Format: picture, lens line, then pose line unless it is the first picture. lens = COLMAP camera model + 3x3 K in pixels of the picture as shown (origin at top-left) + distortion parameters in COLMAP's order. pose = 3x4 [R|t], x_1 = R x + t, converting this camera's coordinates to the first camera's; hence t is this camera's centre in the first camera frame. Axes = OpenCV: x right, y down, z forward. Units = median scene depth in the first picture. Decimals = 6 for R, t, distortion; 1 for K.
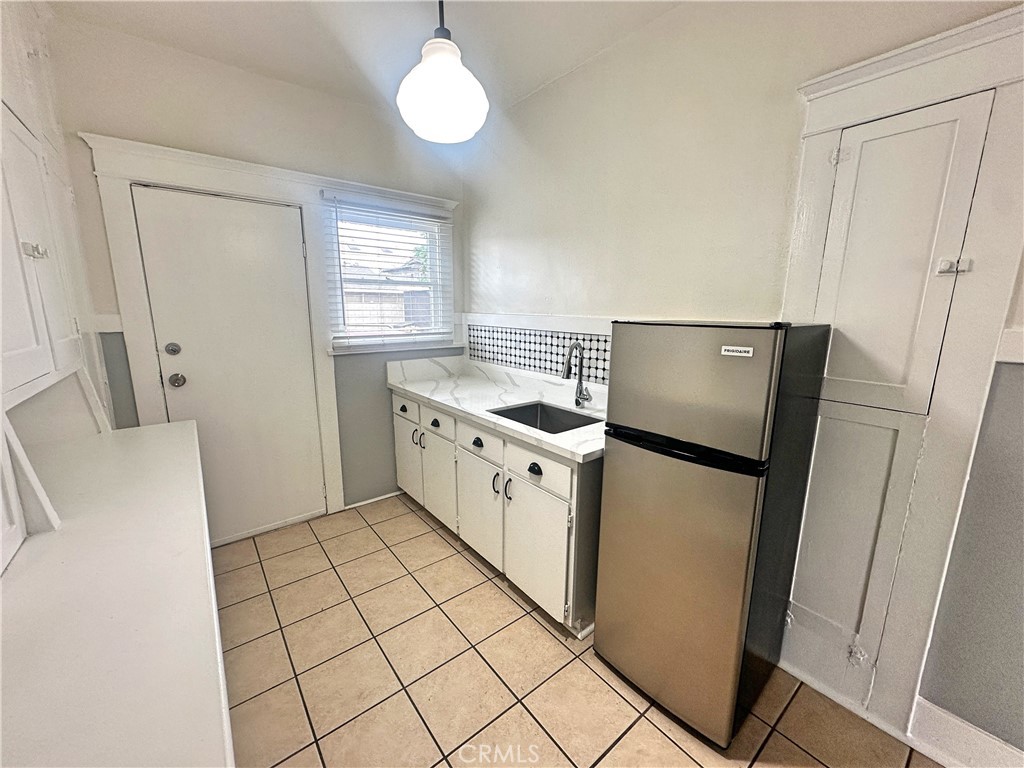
lens RADIAL K [[408.1, 0, 513.5], [0, 408.1, 386.3], [0, 0, 1]] dist [-0.003636, 0.000409]
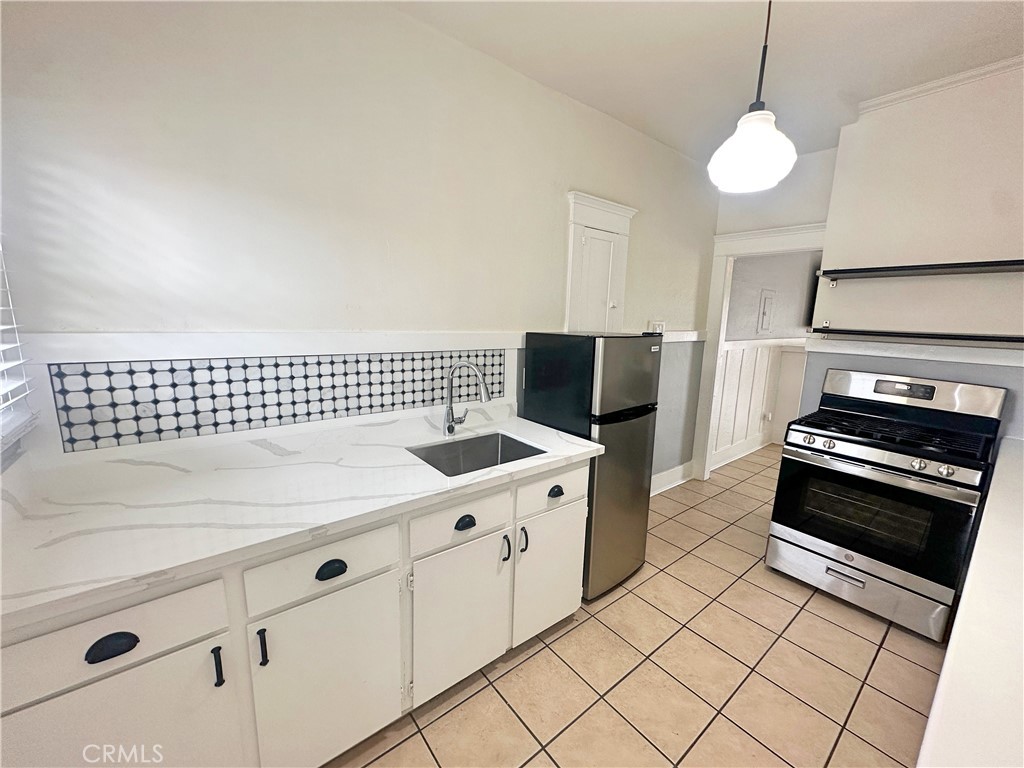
lens RADIAL K [[408.1, 0, 514.2], [0, 408.1, 384.9], [0, 0, 1]] dist [-0.003636, 0.000409]
pose [[-0.001777, -0.175201, 0.984531, -0.602657], [0.164635, 0.971047, 0.173098, -0.159828], [-0.986353, 0.162396, 0.027119, 0.725924]]
